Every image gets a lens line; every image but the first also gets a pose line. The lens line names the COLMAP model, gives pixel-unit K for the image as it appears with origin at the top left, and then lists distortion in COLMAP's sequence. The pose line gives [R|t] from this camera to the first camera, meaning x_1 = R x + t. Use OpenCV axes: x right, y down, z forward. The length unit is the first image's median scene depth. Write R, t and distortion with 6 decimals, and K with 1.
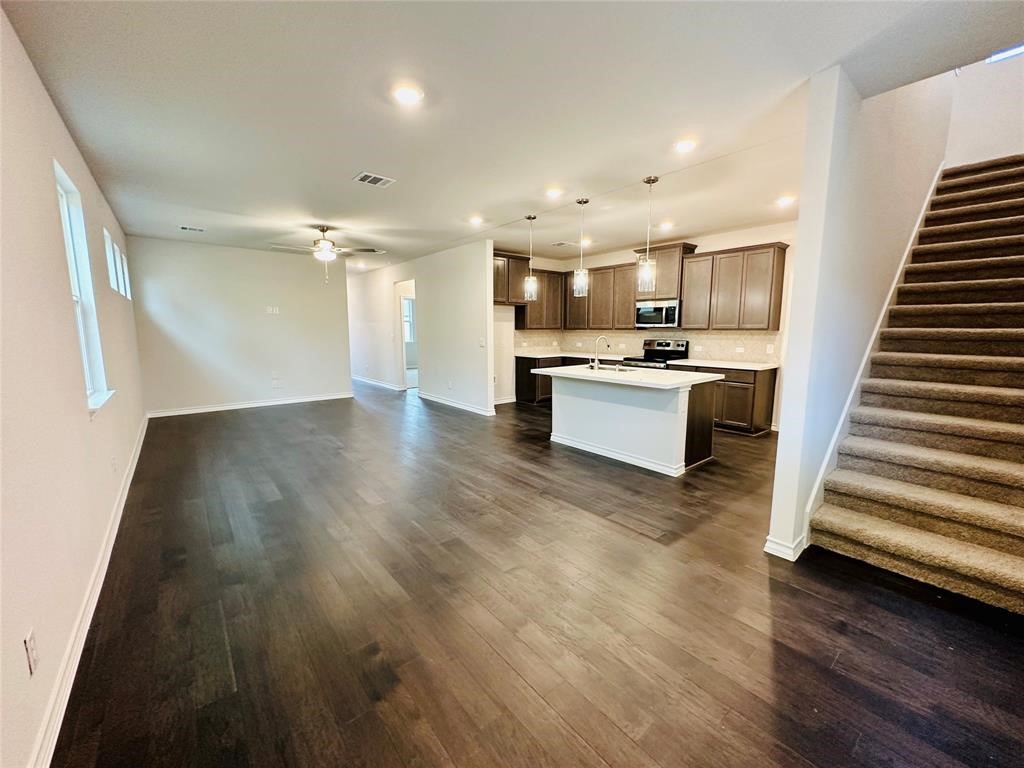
lens RADIAL K [[409.4, 0, 515.1], [0, 409.4, 381.6], [0, 0, 1]] dist [0.000592, -0.000078]
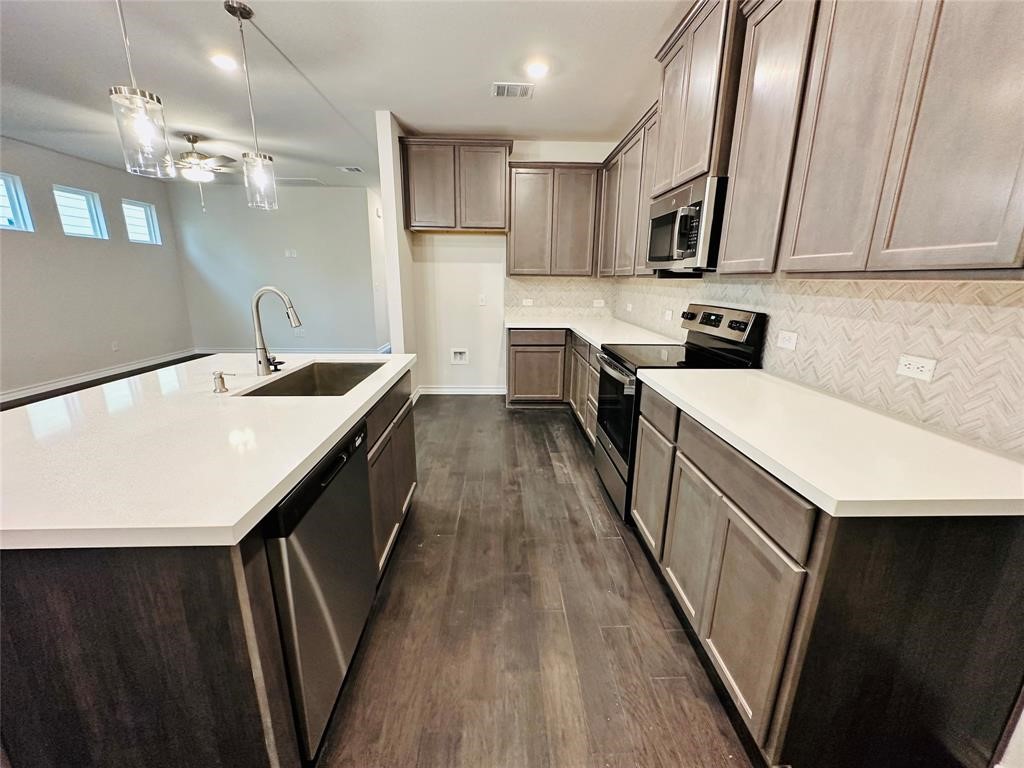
lens RADIAL K [[409.4, 0, 514.5], [0, 409.4, 382.9], [0, 0, 1]] dist [0.000592, -0.000078]
pose [[0.790646, 0.160157, -0.590955, 0.458405], [-0.089438, 0.985040, 0.147299, -0.074634], [0.605705, -0.063607, 0.793143, 0.617109]]
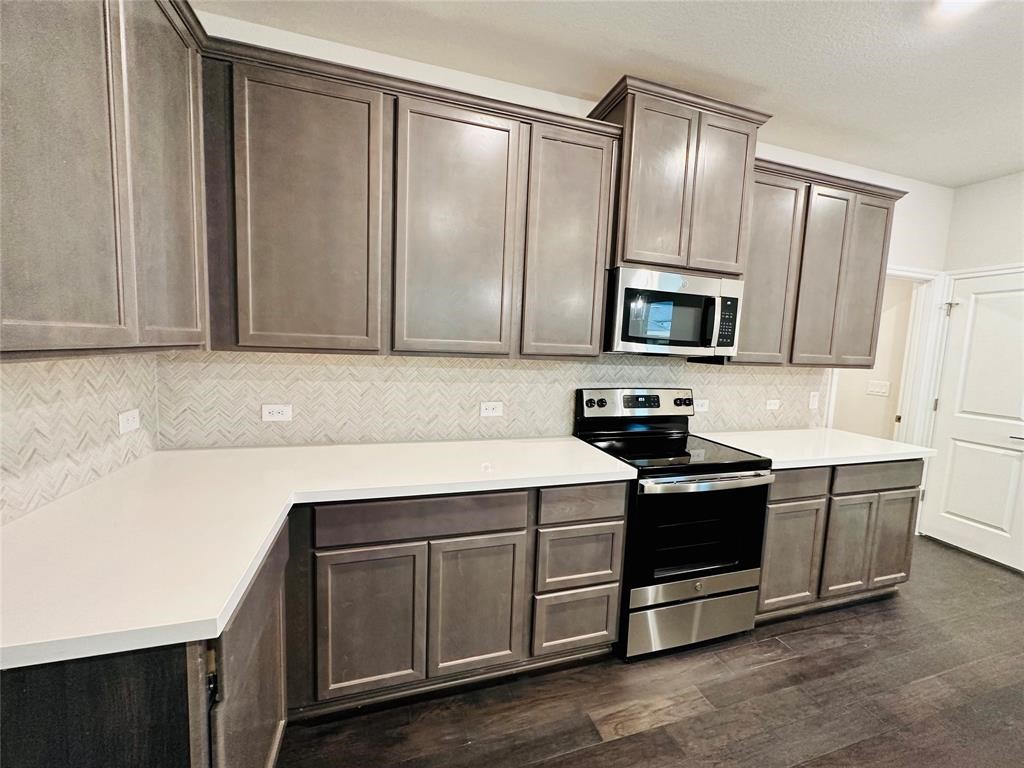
lens RADIAL K [[409.4, 0, 513.2], [0, 409.4, 384.5], [0, 0, 1]] dist [0.000592, -0.000078]
pose [[0.380567, -0.078623, 0.921405, -0.009752], [0.081486, 0.995355, 0.051277, -0.135829], [-0.921156, 0.055567, 0.385206, 0.986461]]
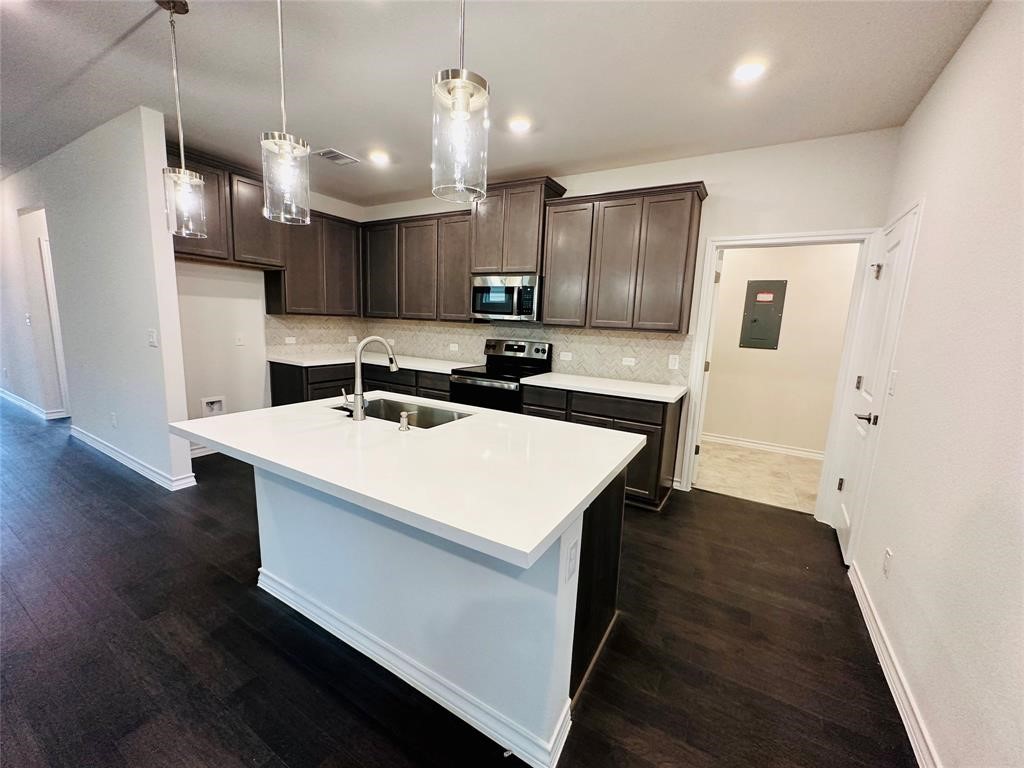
lens RADIAL K [[409.4, 0, 515.6], [0, 409.4, 382.7], [0, 0, 1]] dist [0.000592, -0.000078]
pose [[0.941014, -0.011115, 0.338185, 0.154374], [0.001798, 0.999610, 0.027853, -0.056536], [-0.338363, -0.025602, 0.940667, 0.418577]]
